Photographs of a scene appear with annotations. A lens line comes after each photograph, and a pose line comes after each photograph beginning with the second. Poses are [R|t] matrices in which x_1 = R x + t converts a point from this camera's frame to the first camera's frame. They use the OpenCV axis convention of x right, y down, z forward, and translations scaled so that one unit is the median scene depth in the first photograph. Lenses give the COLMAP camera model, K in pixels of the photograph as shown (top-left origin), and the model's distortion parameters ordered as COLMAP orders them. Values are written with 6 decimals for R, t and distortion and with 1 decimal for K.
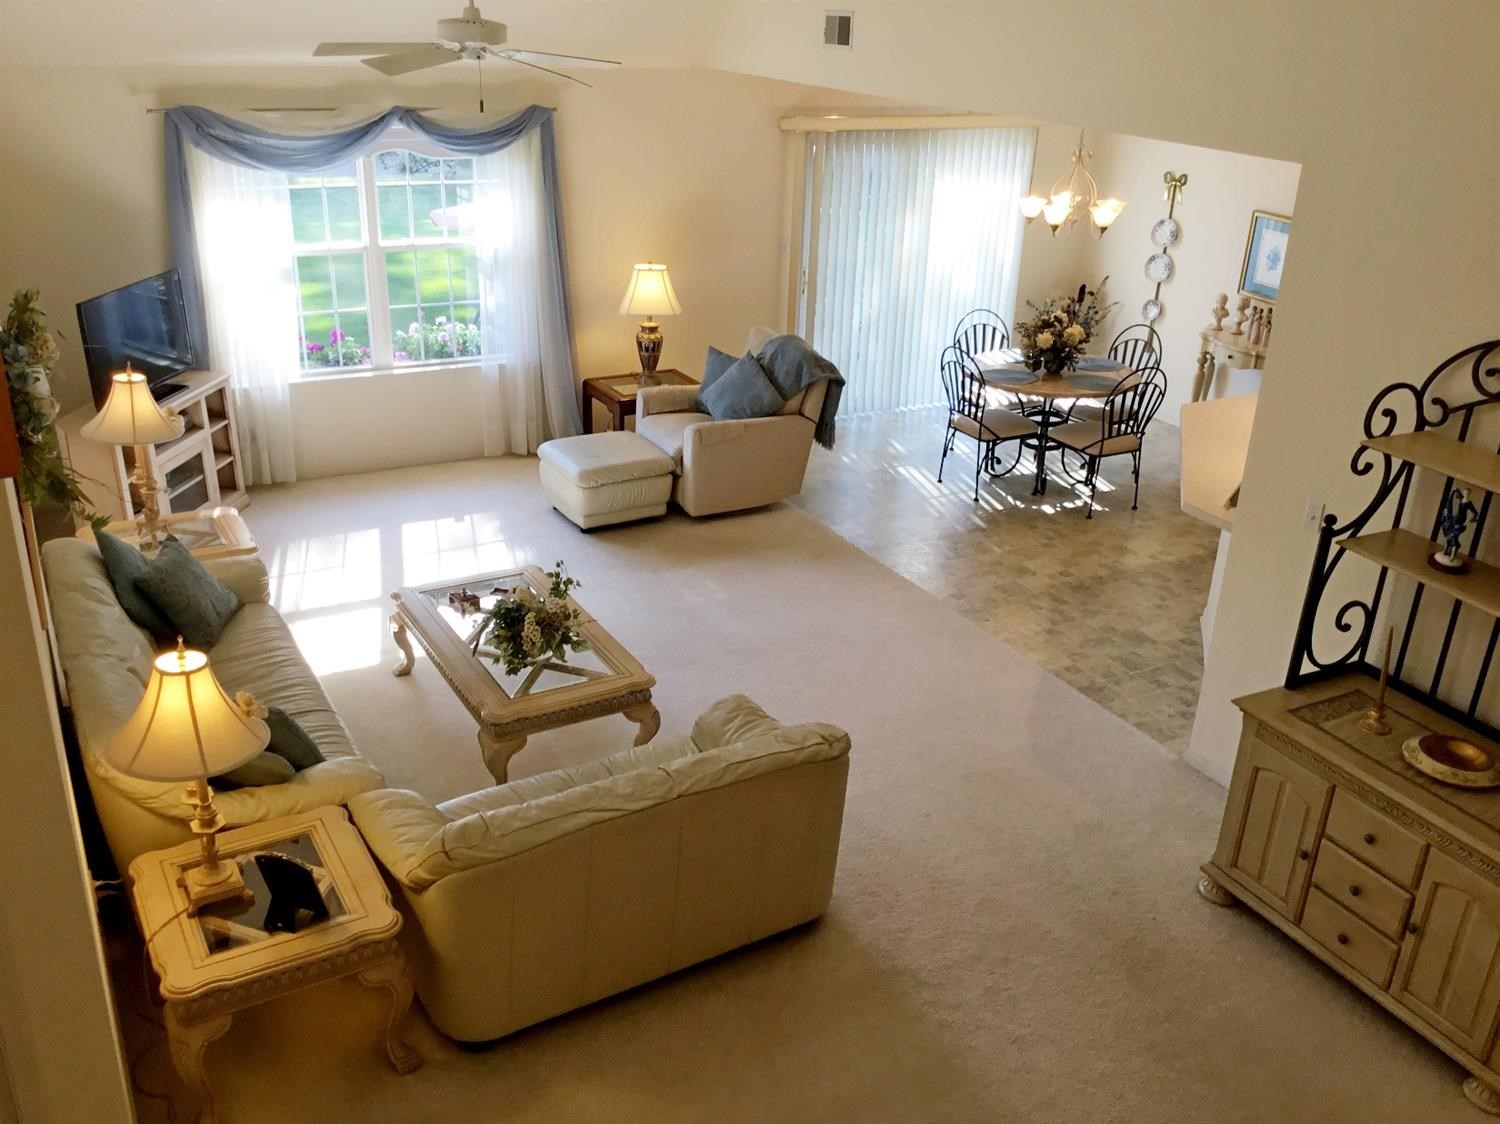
lens RADIAL K [[1351.6, 0, 759.3], [0, 1351.6, 555.0], [0, 0, 1]] dist [0.095134, -0.181159]
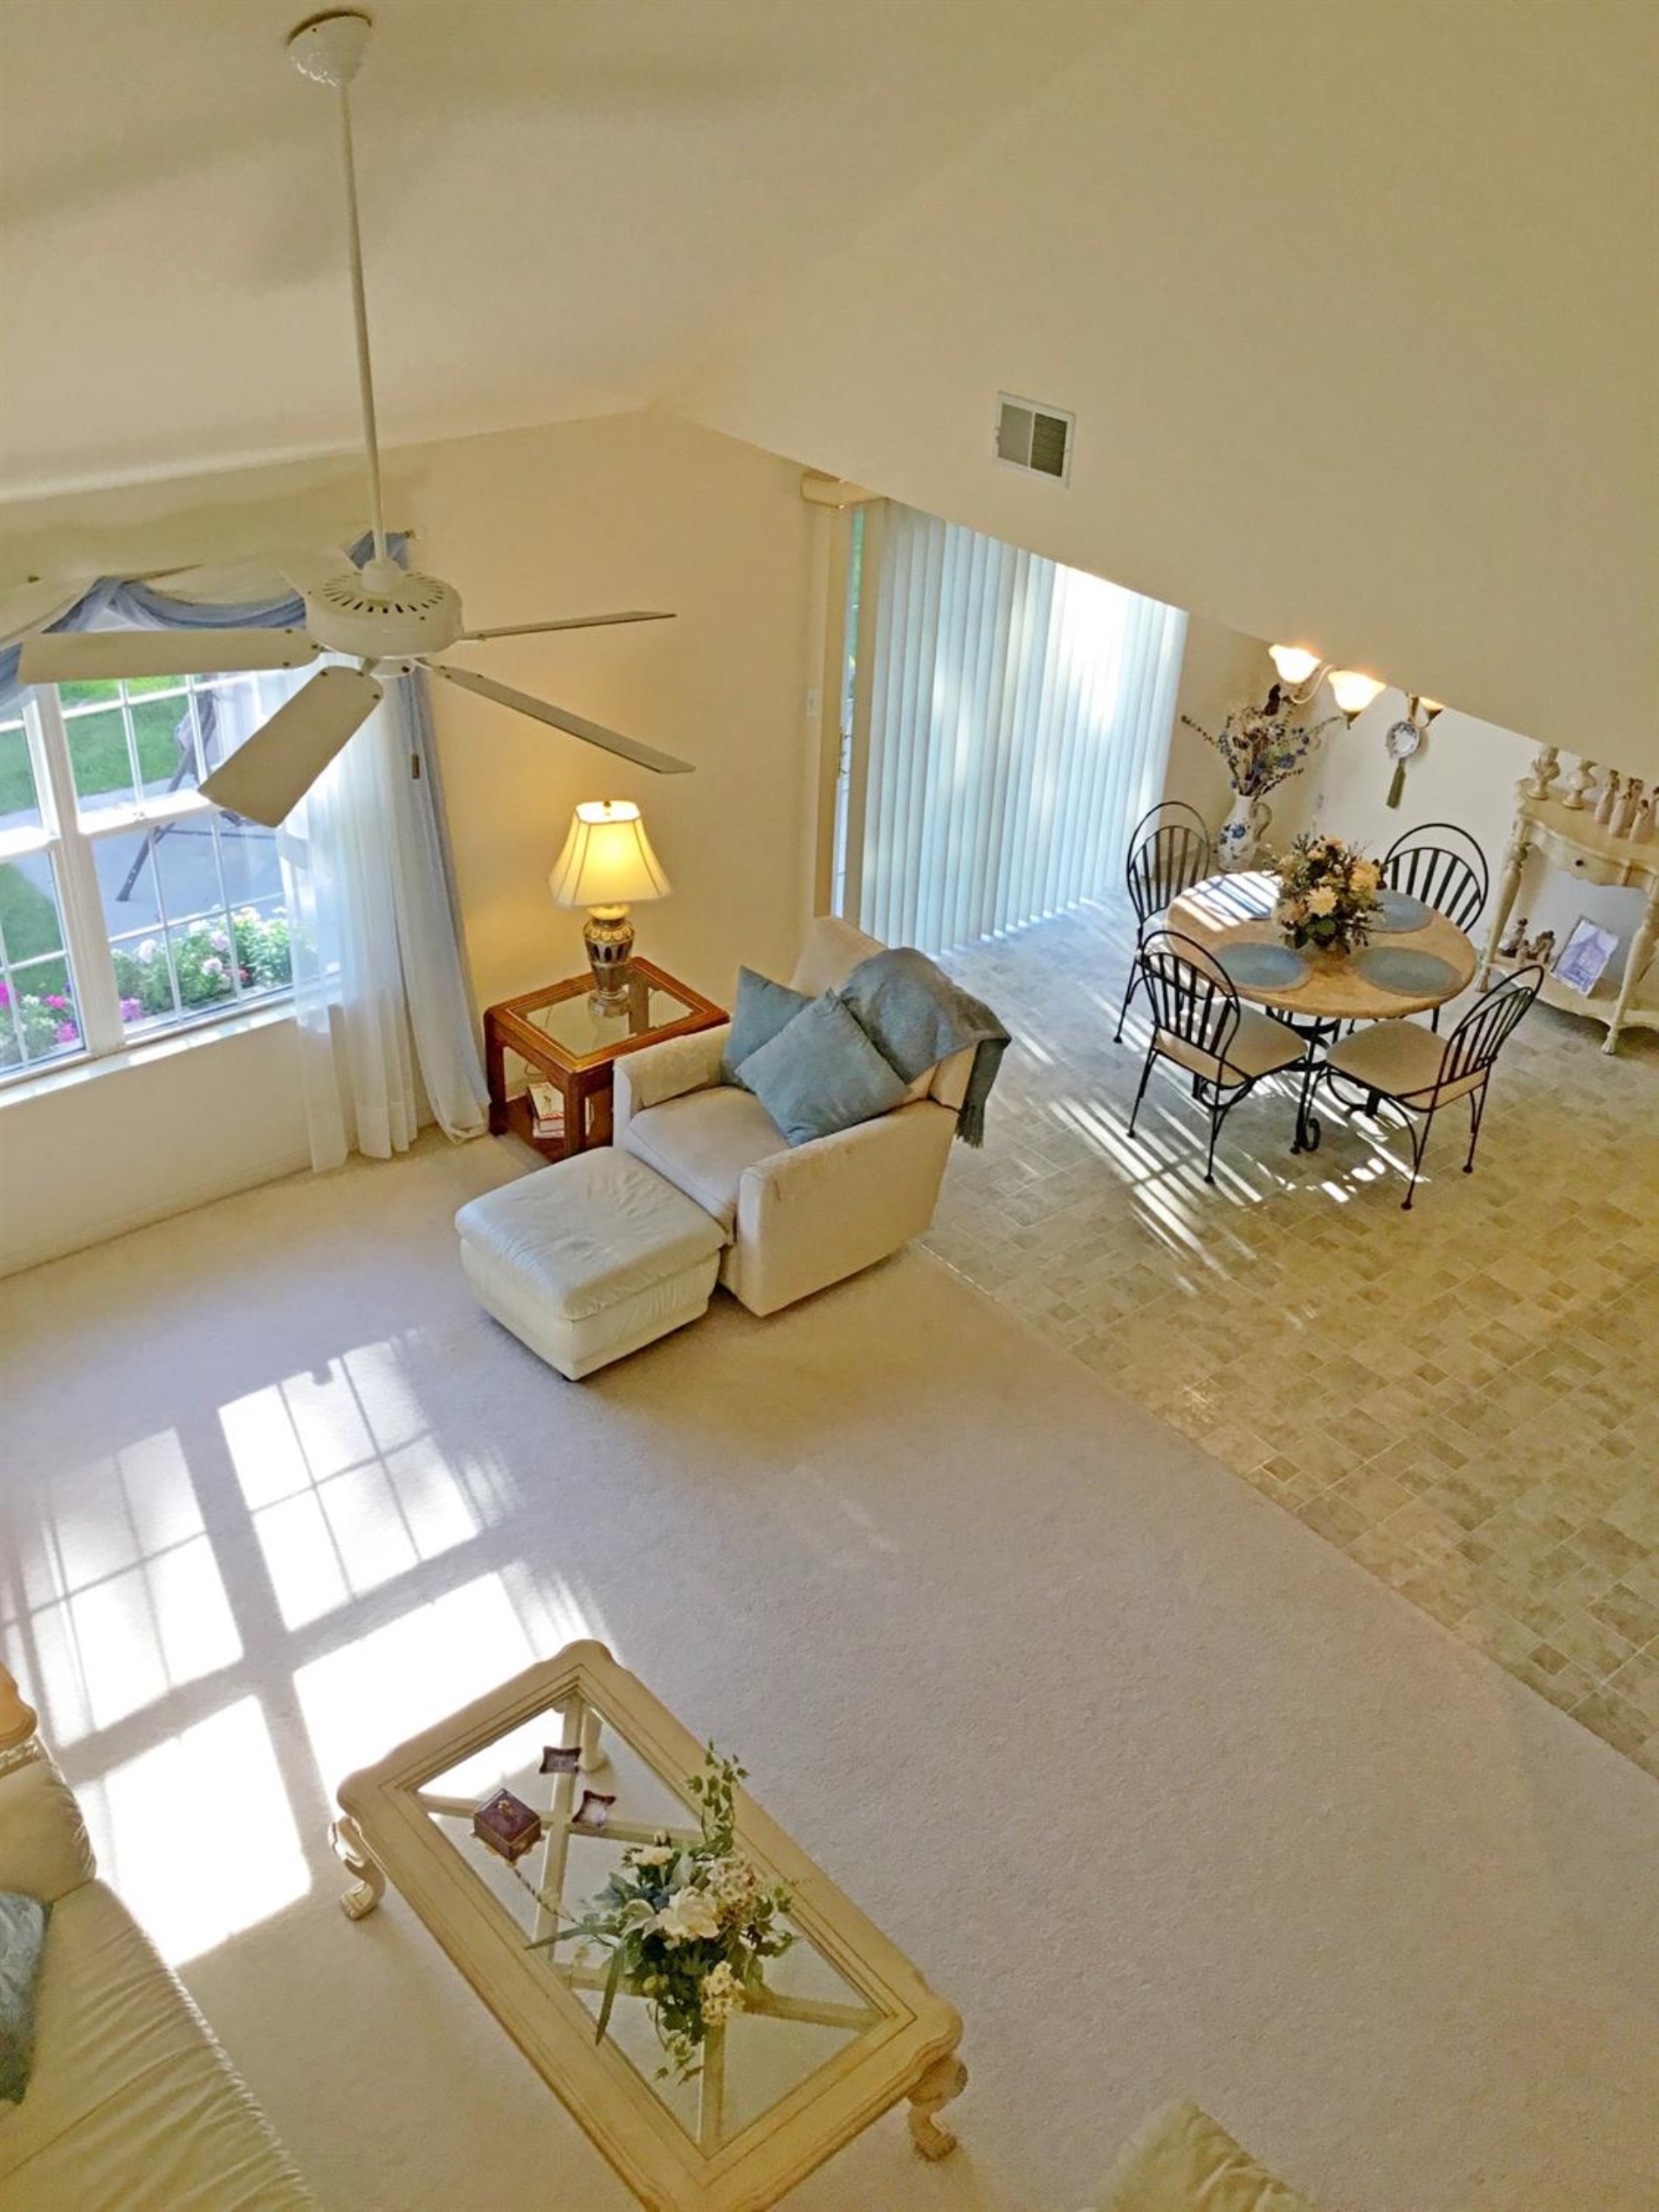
lens RADIAL K [[1993.1, 0, 829.9], [0, 1993.1, 1102.8], [0, 0, 1]] dist [0.095134, -0.181159]
pose [[0.982102, -0.093884, 0.163284, -0.157630], [0.064180, 0.981842, 0.178515, -0.277628], [-0.177079, -0.164840, 0.970294, 0.249076]]
